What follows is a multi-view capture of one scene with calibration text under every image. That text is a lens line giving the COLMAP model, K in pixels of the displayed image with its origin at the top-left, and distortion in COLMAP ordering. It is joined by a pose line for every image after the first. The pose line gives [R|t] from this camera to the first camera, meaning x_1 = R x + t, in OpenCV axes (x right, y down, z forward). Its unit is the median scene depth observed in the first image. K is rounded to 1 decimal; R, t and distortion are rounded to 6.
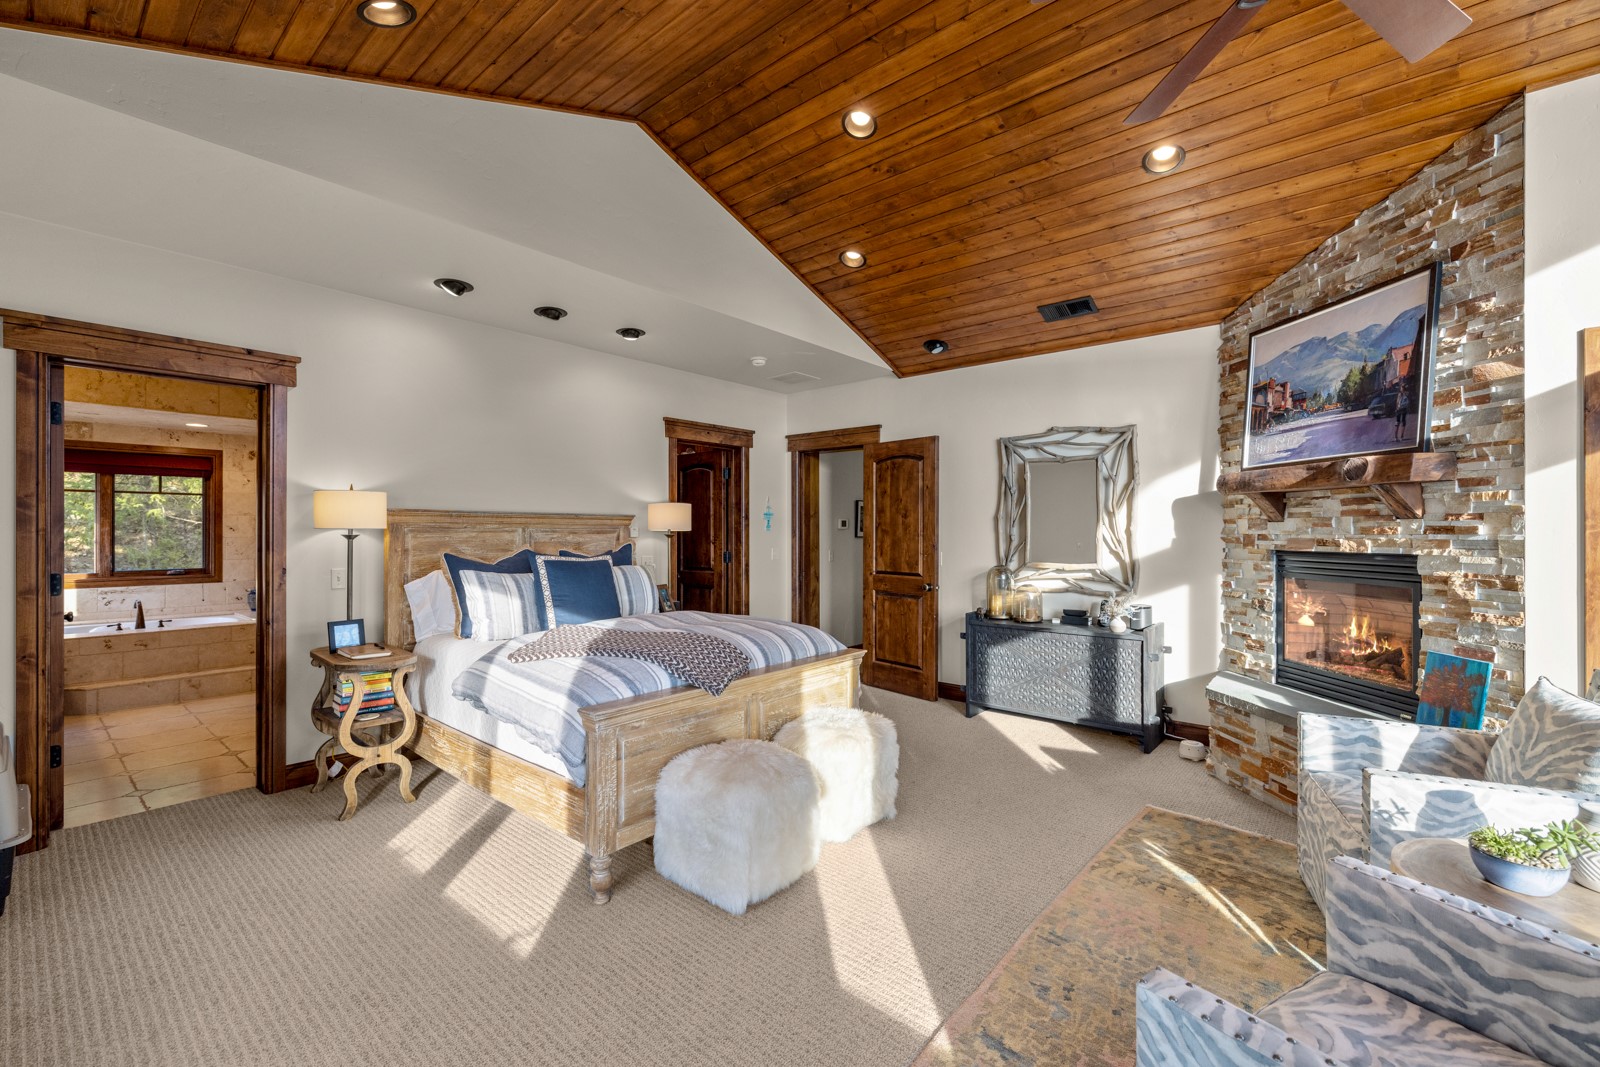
lens RADIAL K [[674.3, 0, 800.0], [0, 674.3, 533.5], [0, 0, 1]] dist [0.000692, -0.000142]
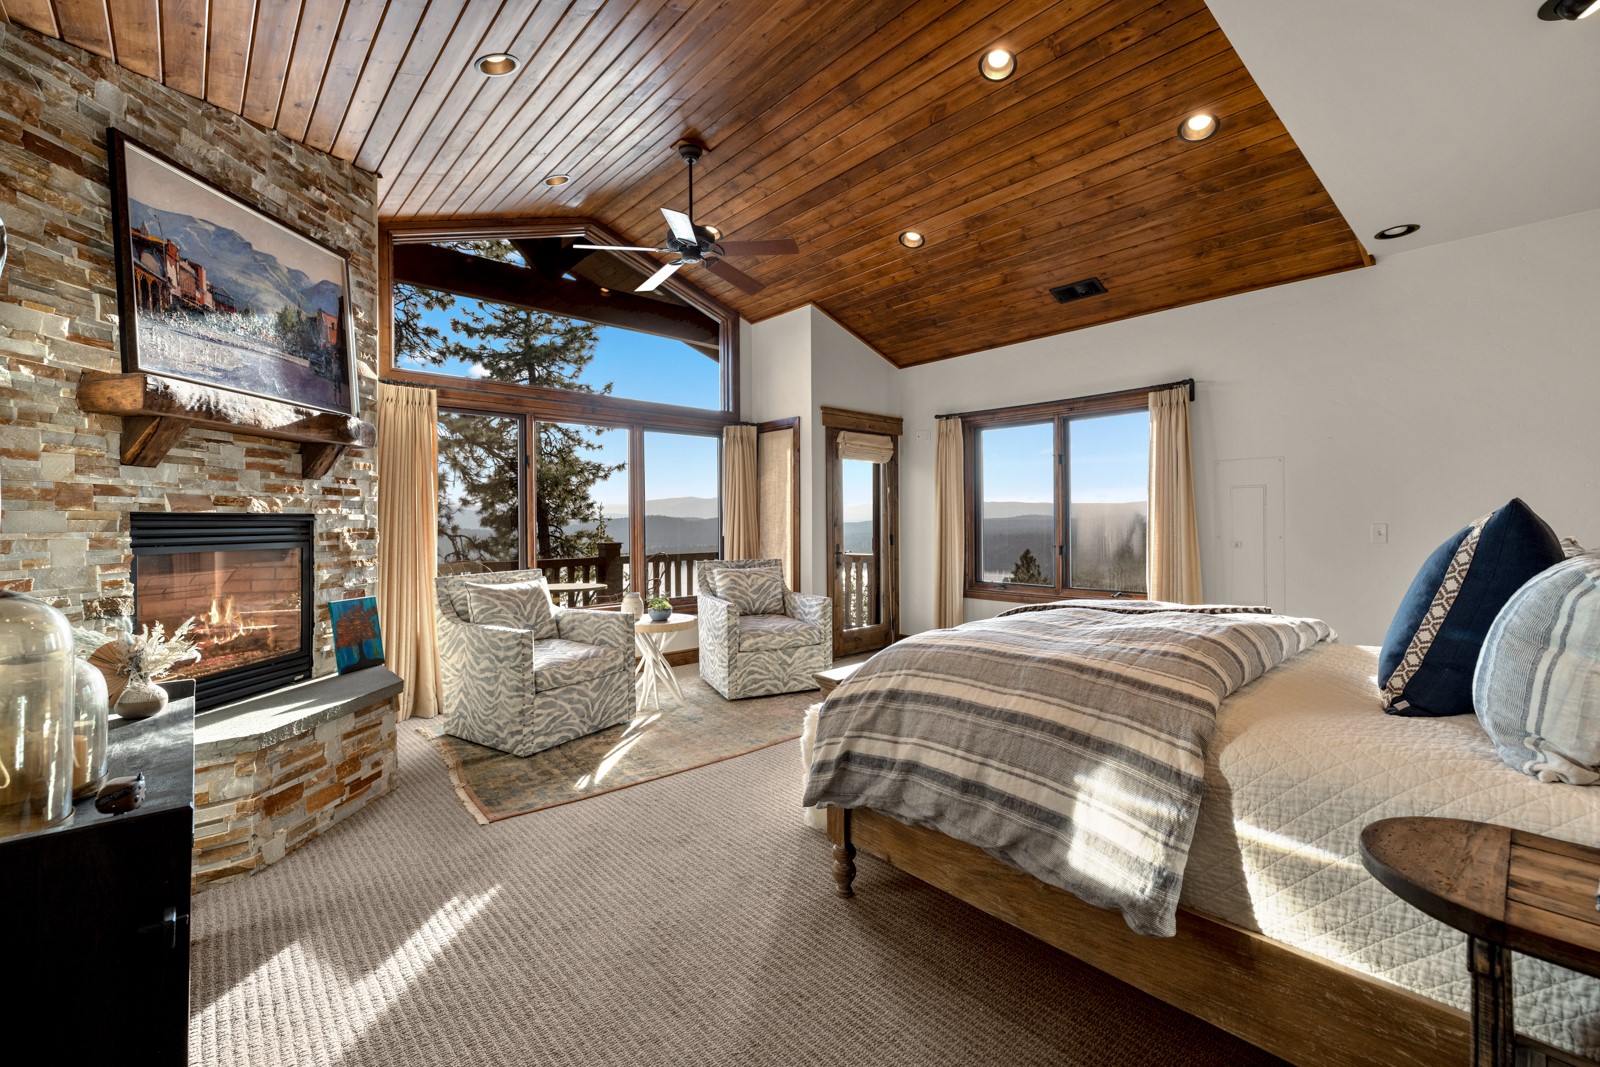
lens RADIAL K [[673.2, 0, 796.9], [0, 673.2, 528.8], [0, 0, 1]] dist [0.000684, -0.000429]
pose [[-0.990330, 0.004256, 0.138669, 0.030426], [0.006347, 0.999873, 0.014636, 0.039084], [-0.138589, 0.015374, -0.990231, 1.725337]]
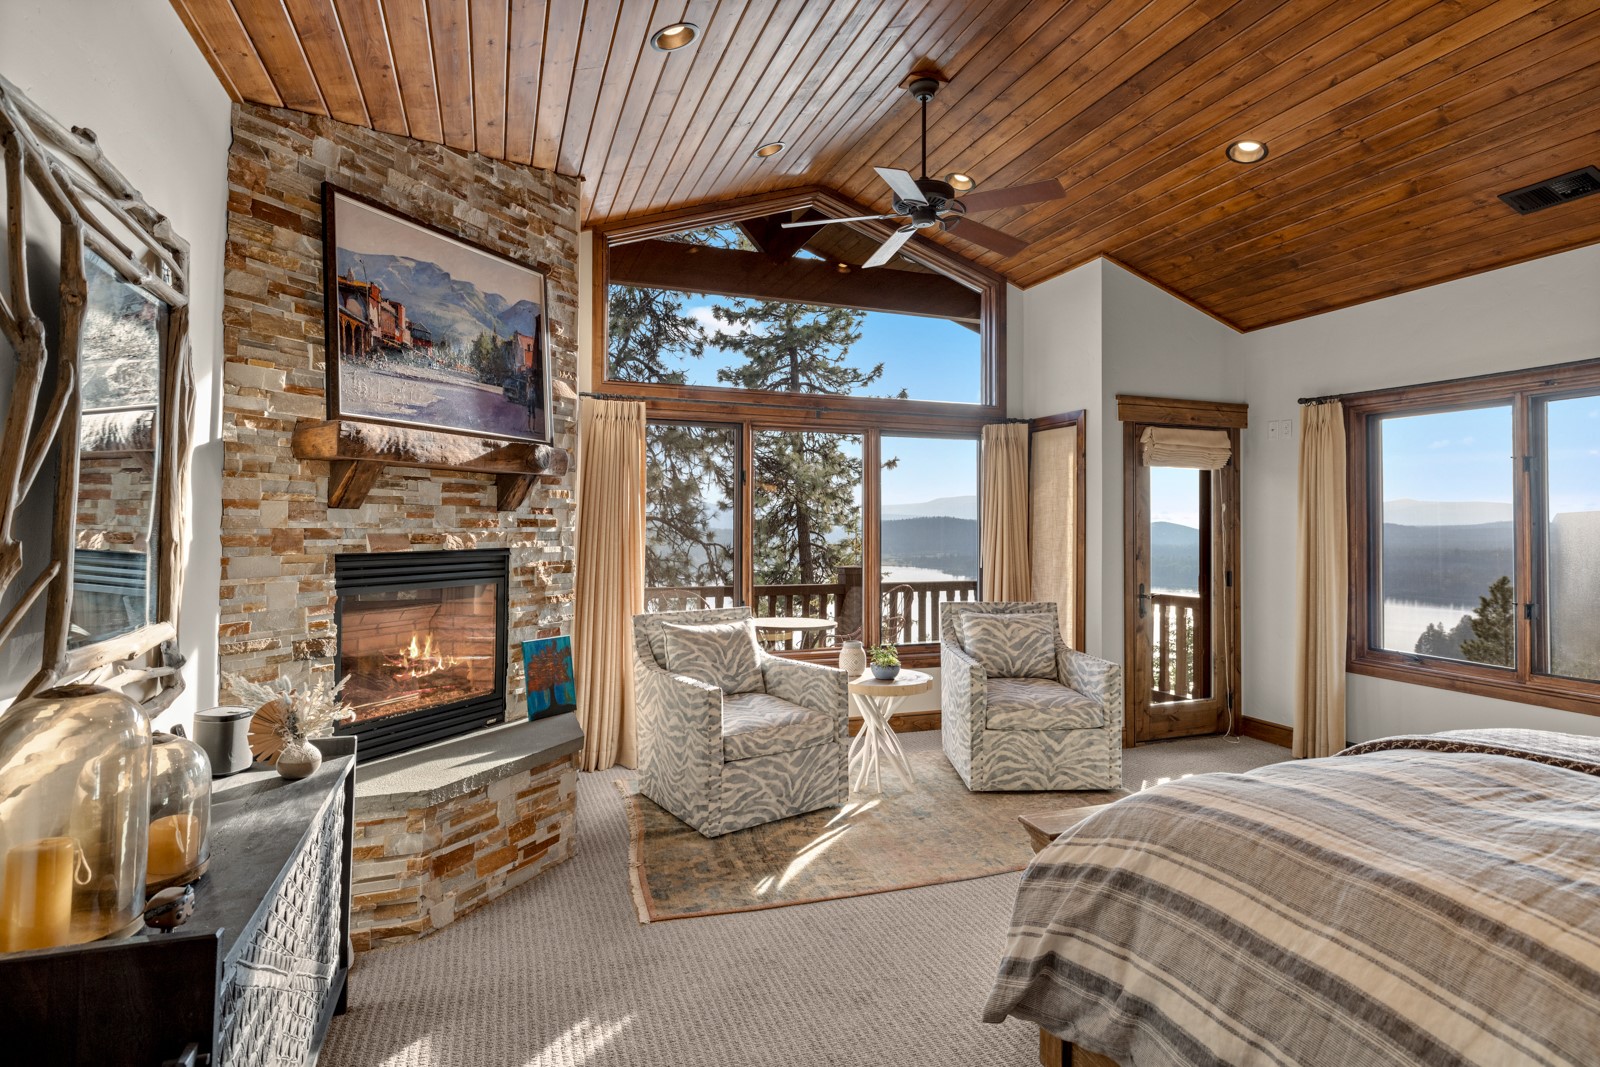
lens RADIAL K [[824.7, 0, 793.1], [0, 824.7, 517.5], [0, 0, 1]] dist [-0.002619, 0.000896]
pose [[-0.865455, 0.000341, 0.500986, -0.037574], [-0.002833, 0.999980, -0.005574, -0.006705], [-0.500978, -0.006243, -0.865437, 1.639907]]
